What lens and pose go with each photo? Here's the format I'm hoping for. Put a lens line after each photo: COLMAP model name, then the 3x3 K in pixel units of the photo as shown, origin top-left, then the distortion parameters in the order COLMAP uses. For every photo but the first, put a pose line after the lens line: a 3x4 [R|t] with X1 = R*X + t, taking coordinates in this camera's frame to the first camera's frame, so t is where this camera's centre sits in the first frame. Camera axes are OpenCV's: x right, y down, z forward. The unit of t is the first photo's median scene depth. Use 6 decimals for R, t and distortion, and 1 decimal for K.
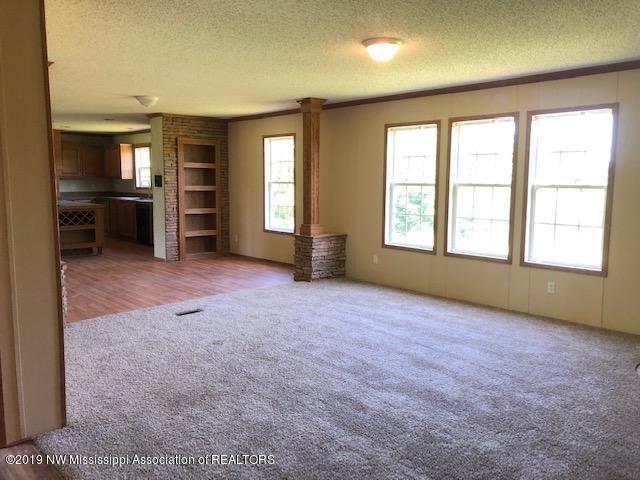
lens RADIAL K [[516.8, 0, 320.0], [0, 516.8, 240.0], [0, 0, 1]] dist [0.133954, -0.196586]
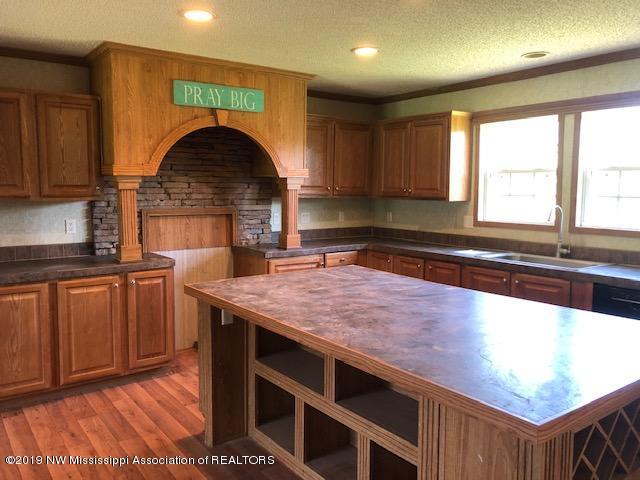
lens RADIAL K [[526.8, 0, 324.1], [0, 526.8, 235.1], [0, 0, 1]] dist [0.125028, -0.205475]
pose [[0.993685, 0.011689, -0.111595, -0.578323], [-0.014773, 0.999530, -0.026845, -0.107897], [0.111228, 0.028324, 0.993391, 0.821566]]
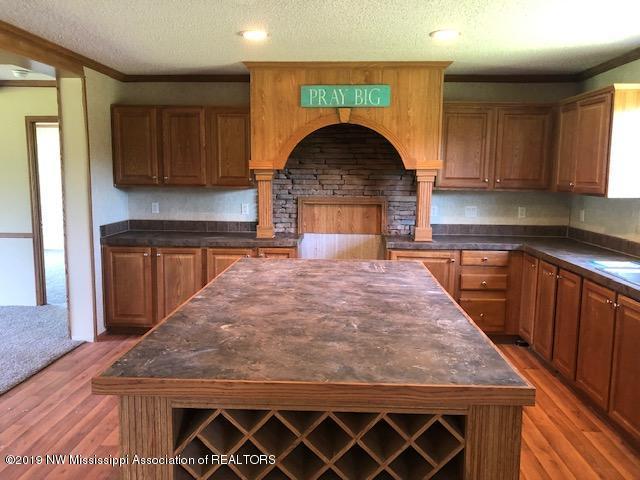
lens RADIAL K [[516.8, 0, 320.0], [0, 516.8, 240.0], [0, 0, 1]] dist [0.133954, -0.196586]
pose [[0.699926, 0.094496, -0.707936, -0.373547], [-0.093752, 0.994788, 0.040093, -0.120882], [0.708035, 0.038308, 0.705138, 0.908000]]
